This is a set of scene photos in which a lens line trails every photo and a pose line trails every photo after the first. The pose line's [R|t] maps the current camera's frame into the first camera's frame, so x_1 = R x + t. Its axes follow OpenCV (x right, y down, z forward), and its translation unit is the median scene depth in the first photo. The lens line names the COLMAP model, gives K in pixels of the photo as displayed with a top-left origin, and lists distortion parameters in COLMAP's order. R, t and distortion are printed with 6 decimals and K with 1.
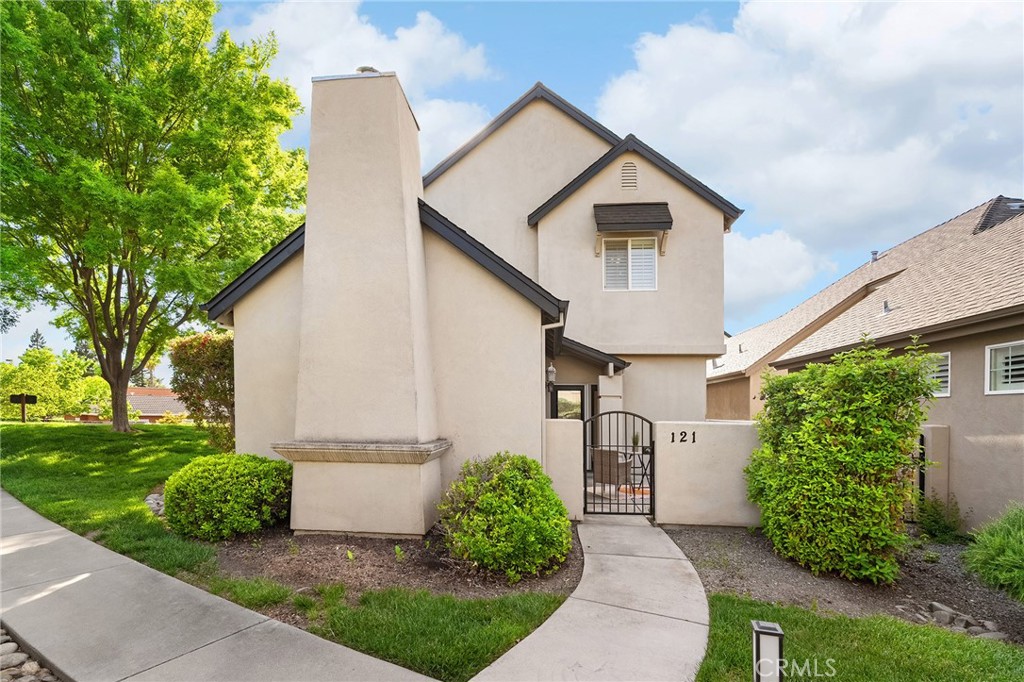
lens RADIAL K [[487.3, 0, 494.3], [0, 487.3, 402.2], [0, 0, 1]] dist [-0.002946, -0.000294]
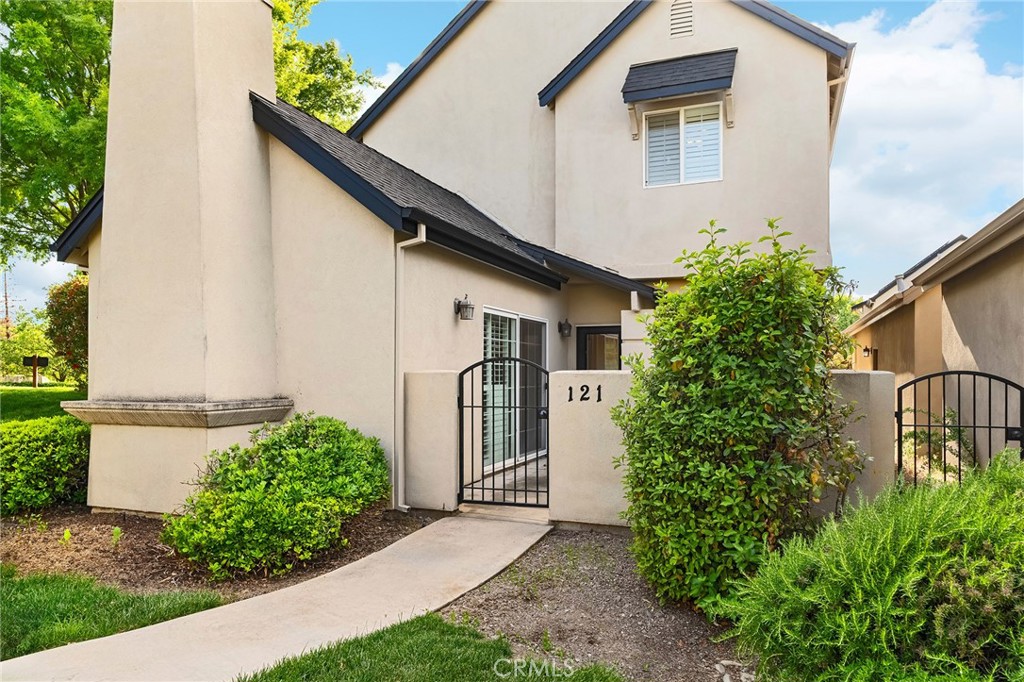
lens RADIAL K [[674.0, 0, 512.0], [0, 674.0, 341.0], [0, 0, 1]] dist [-0.000016, -0.000957]
pose [[0.964545, -0.026111, -0.262623, 0.320957], [0.018836, 0.999367, -0.030182, 0.014884], [0.263245, 0.024166, 0.964426, 0.039114]]
